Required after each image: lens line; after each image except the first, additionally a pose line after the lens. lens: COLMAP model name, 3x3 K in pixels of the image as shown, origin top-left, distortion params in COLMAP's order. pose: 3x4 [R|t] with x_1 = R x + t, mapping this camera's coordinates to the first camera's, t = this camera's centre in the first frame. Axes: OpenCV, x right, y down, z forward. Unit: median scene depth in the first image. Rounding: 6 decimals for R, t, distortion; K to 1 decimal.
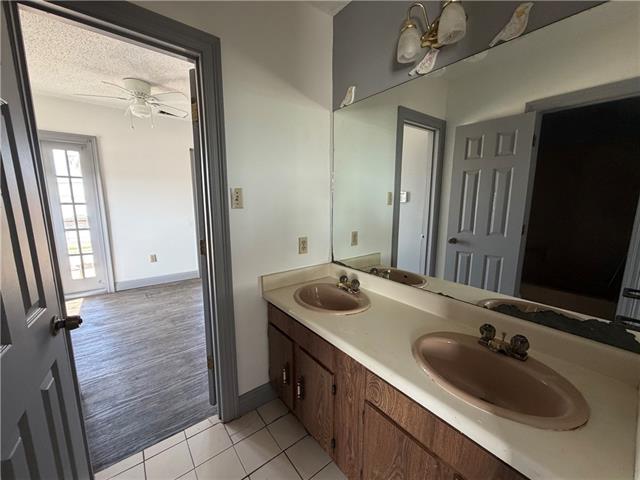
lens RADIAL K [[255.7, 0, 318.4], [0, 255.7, 241.2], [0, 0, 1]] dist [0.001077, -0.000257]
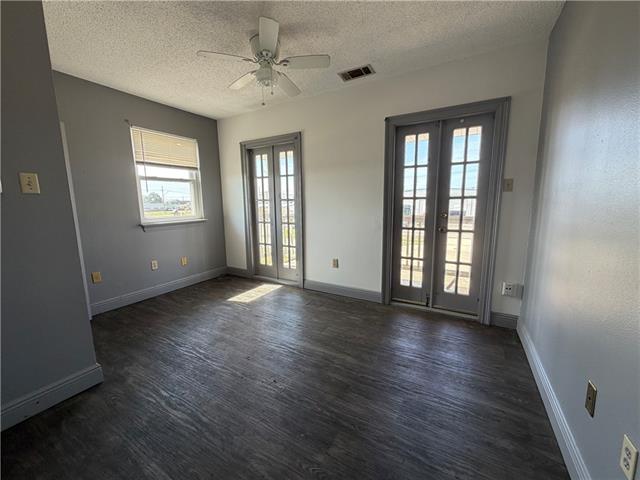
lens RADIAL K [[255.7, 0, 318.4], [0, 255.7, 241.2], [0, 0, 1]] dist [0.001077, -0.000257]
pose [[0.367489, 0.133931, -0.920334, 0.262913], [-0.131075, 0.987158, 0.091318, -0.180439], [0.920745, 0.087075, 0.380325, 1.440732]]
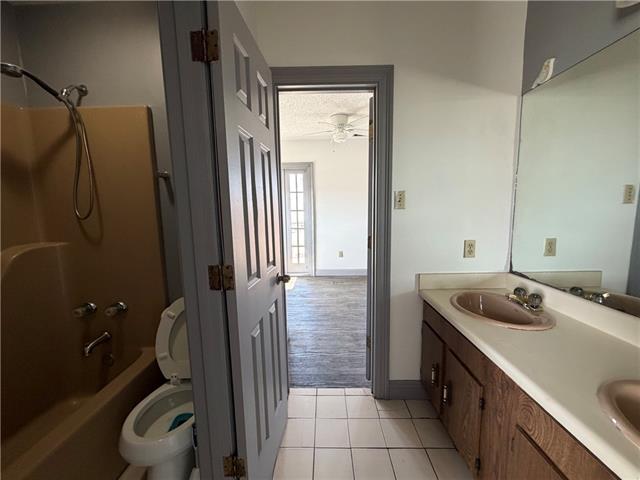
lens RADIAL K [[255.7, 0, 318.4], [0, 255.7, 241.2], [0, 0, 1]] dist [0.001077, -0.000257]
pose [[0.774875, 0.060362, -0.629226, 0.104750], [-0.079517, 0.996831, -0.002296, 0.037513], [0.627093, 0.051814, 0.777219, -0.073067]]
